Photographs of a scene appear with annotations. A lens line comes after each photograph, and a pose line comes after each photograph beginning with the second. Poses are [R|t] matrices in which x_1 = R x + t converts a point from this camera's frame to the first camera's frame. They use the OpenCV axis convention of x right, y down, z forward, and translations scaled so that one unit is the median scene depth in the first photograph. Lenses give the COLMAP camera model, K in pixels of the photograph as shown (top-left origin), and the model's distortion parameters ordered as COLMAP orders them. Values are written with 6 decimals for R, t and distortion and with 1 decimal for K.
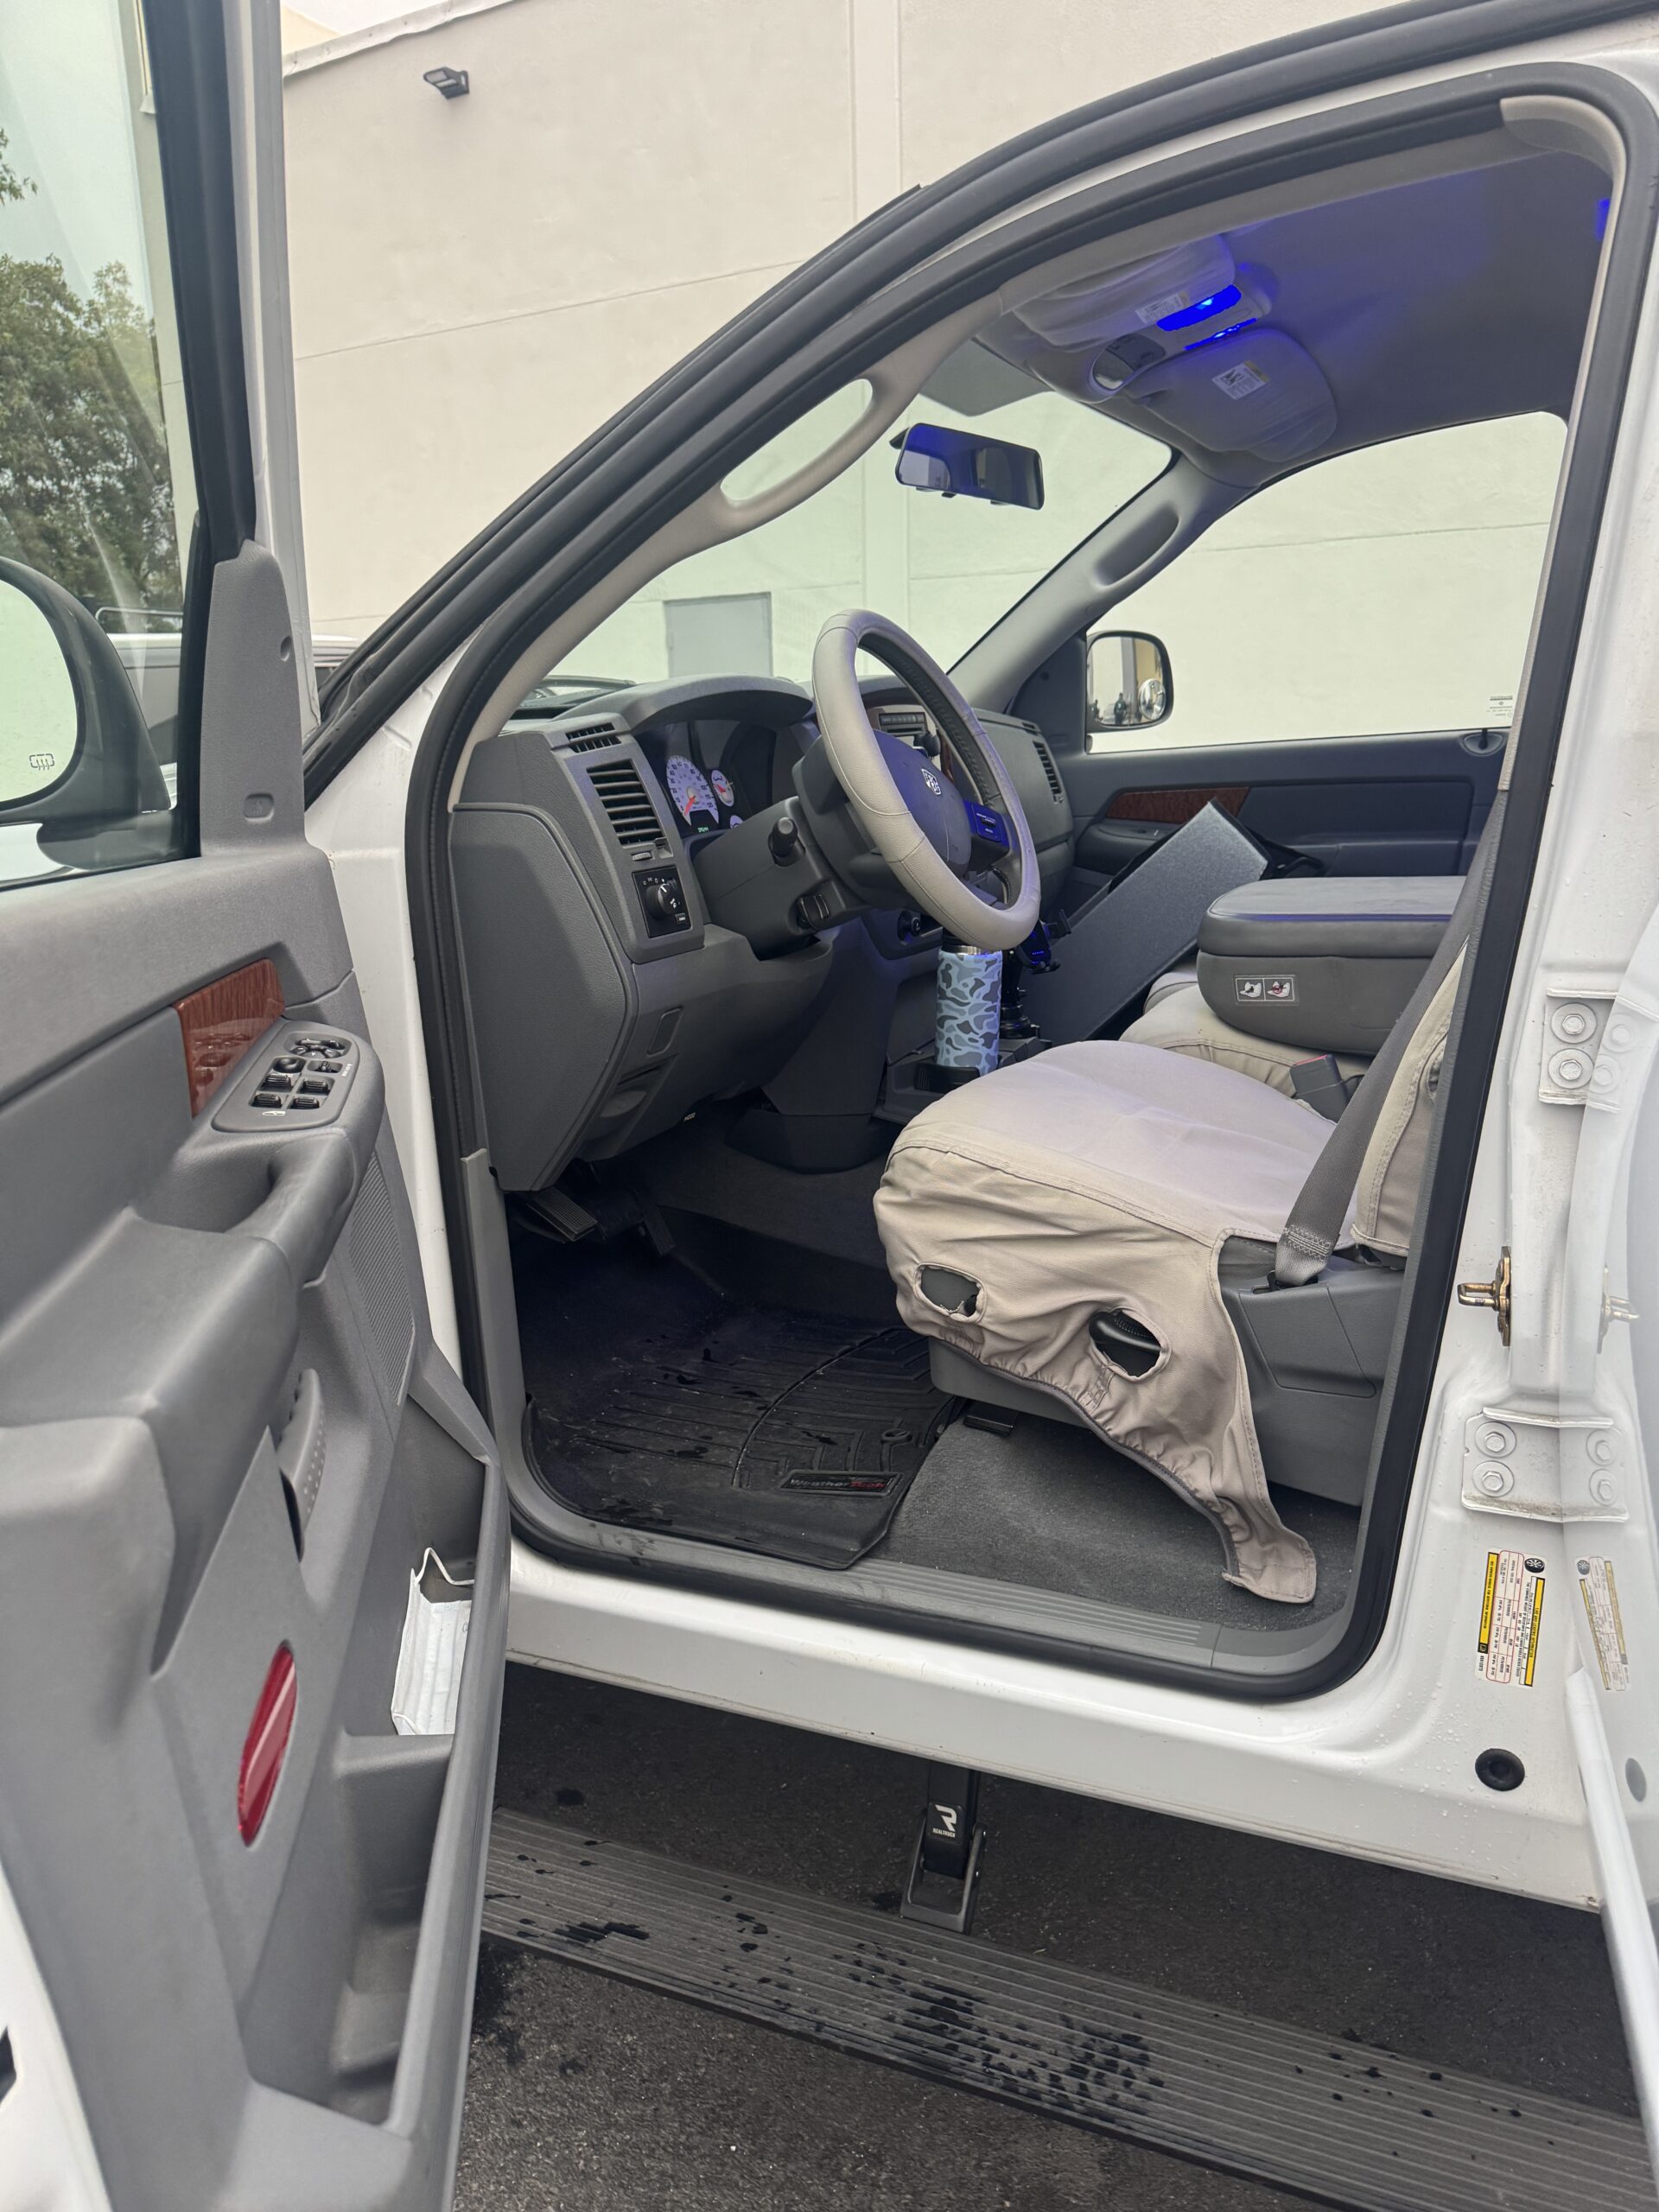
lens RADIAL K [[1555.8, 0, 834.8], [0, 1555.8, 1134.6], [0, 0, 1]] dist [0.132003, -0.181315]
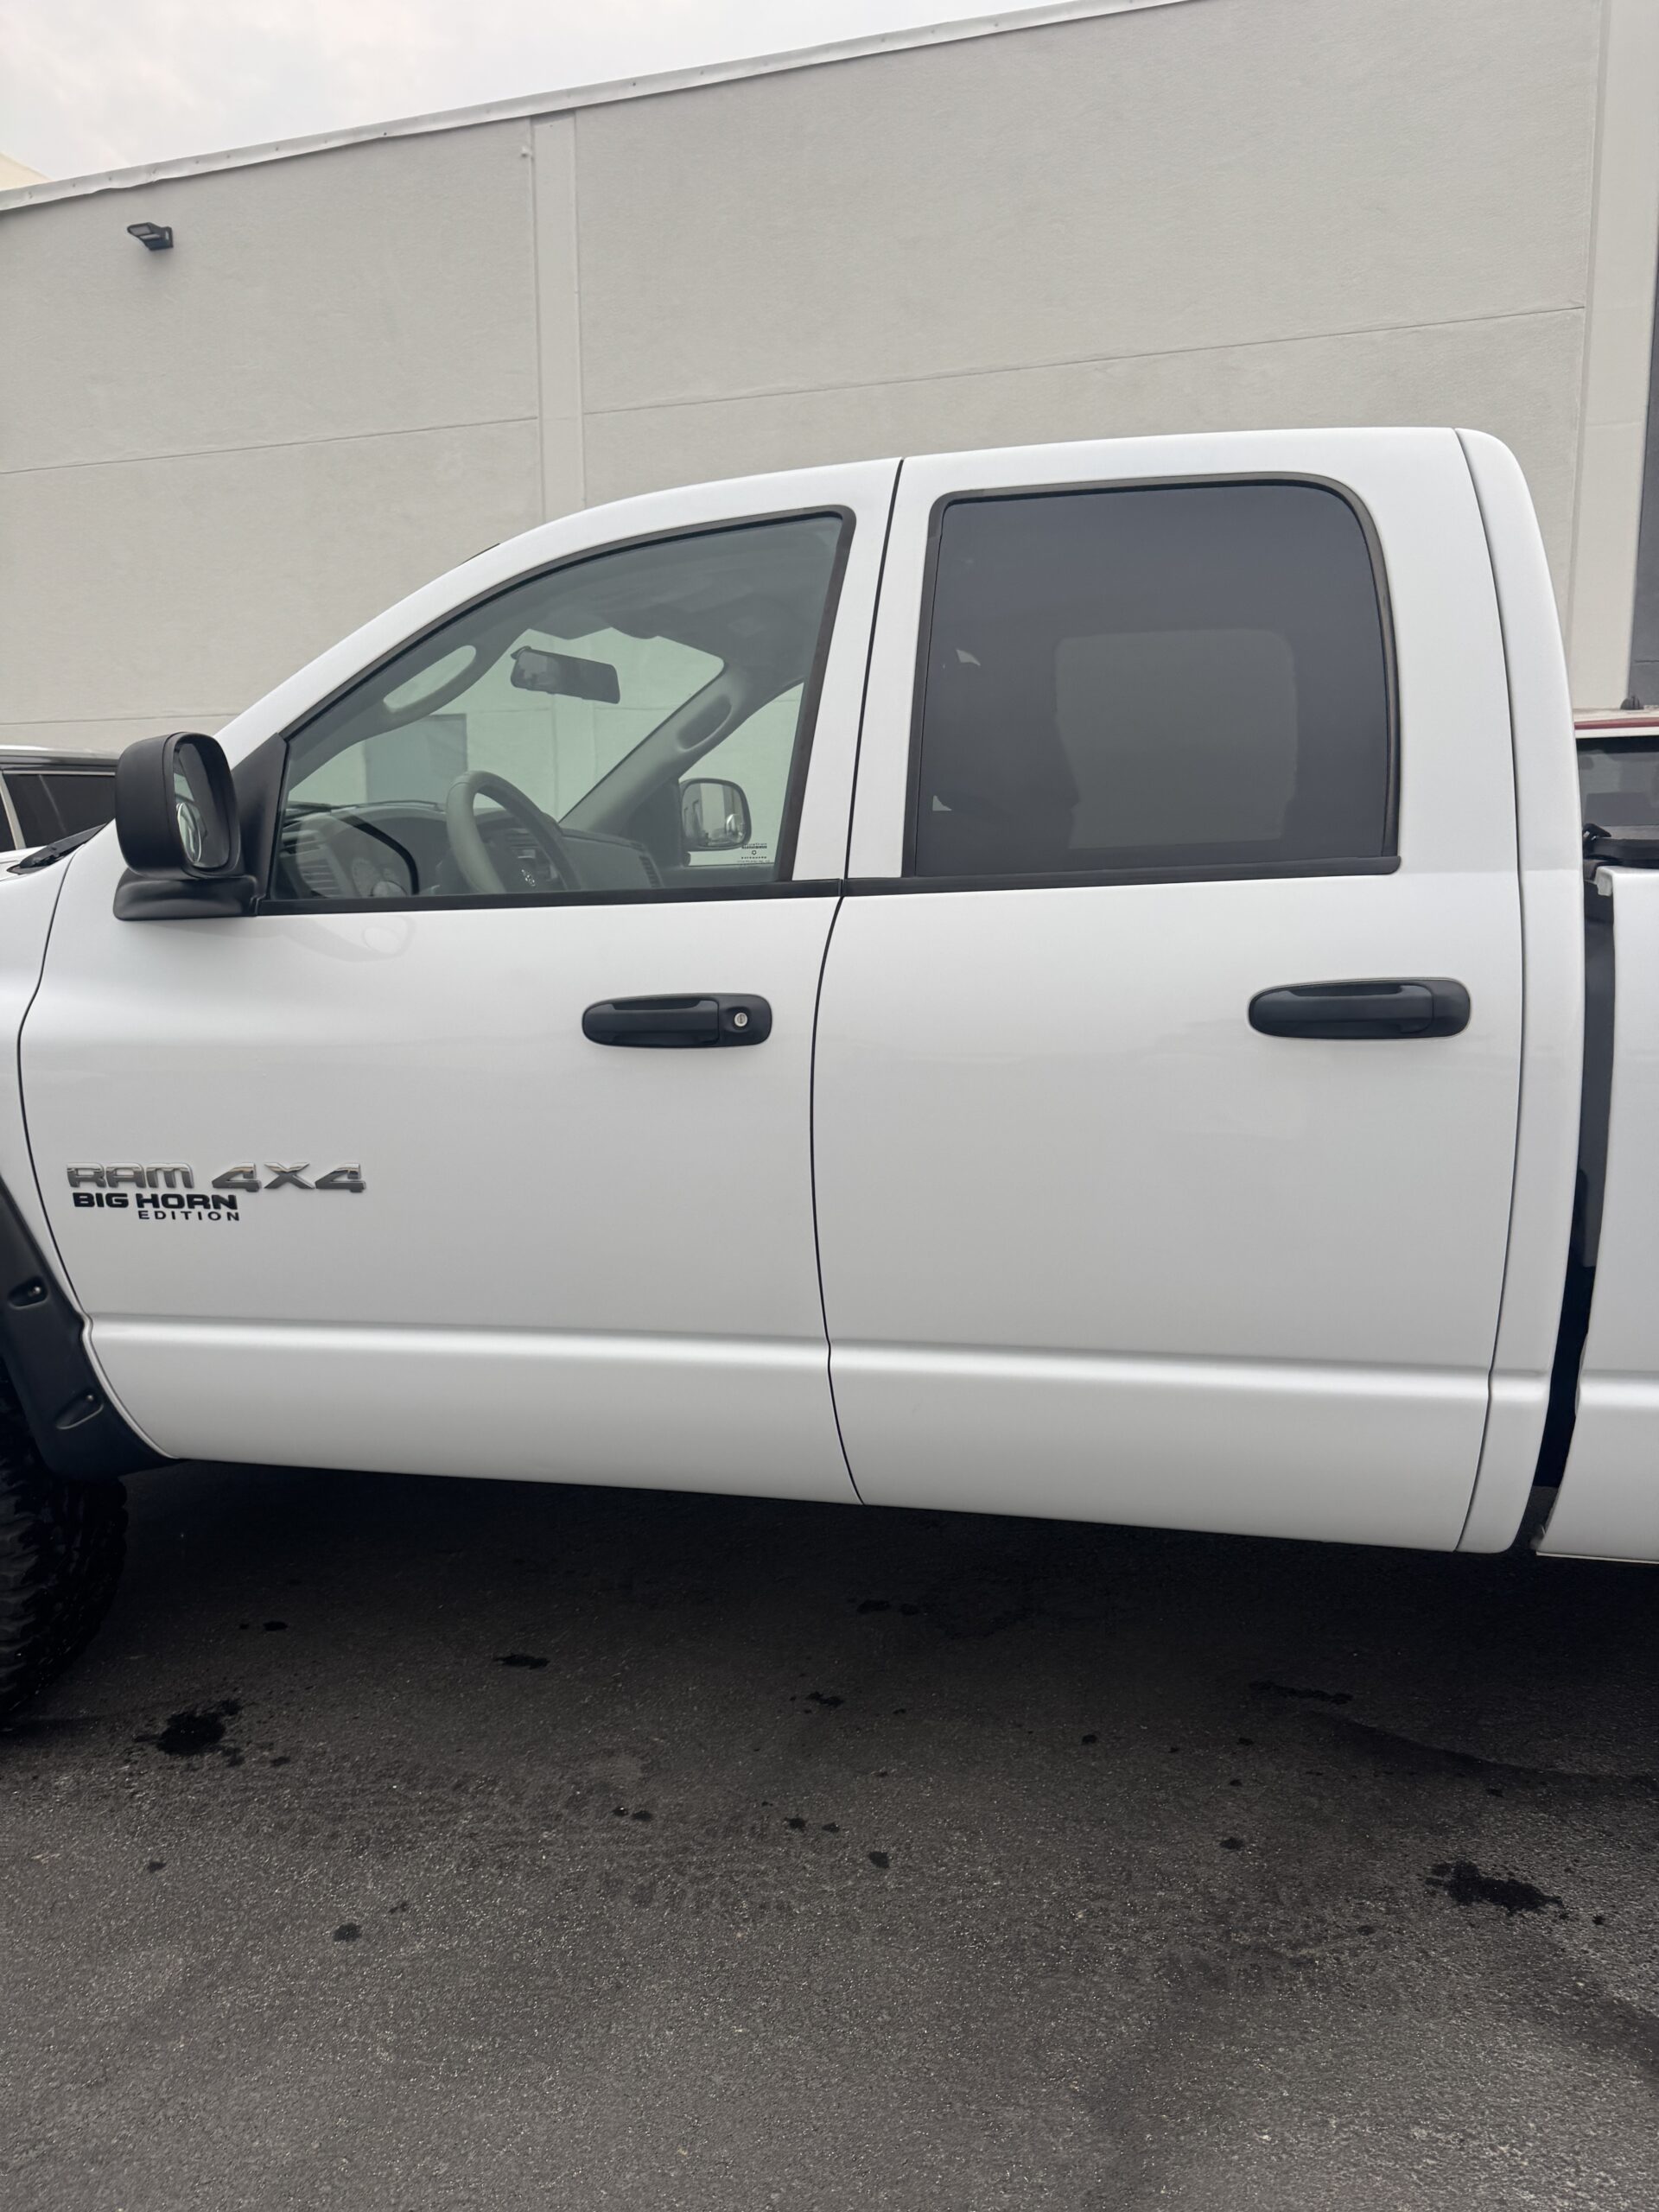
lens RADIAL K [[1538.7, 0, 829.5], [0, 1538.7, 1106.0], [0, 0, 1]] dist [0.094680, -0.141971]
pose [[0.983037, -0.006968, 0.183274, 0.077645], [0.022512, 0.996306, -0.082870, 0.146287], [-0.182020, 0.085590, 0.979563, -0.588949]]
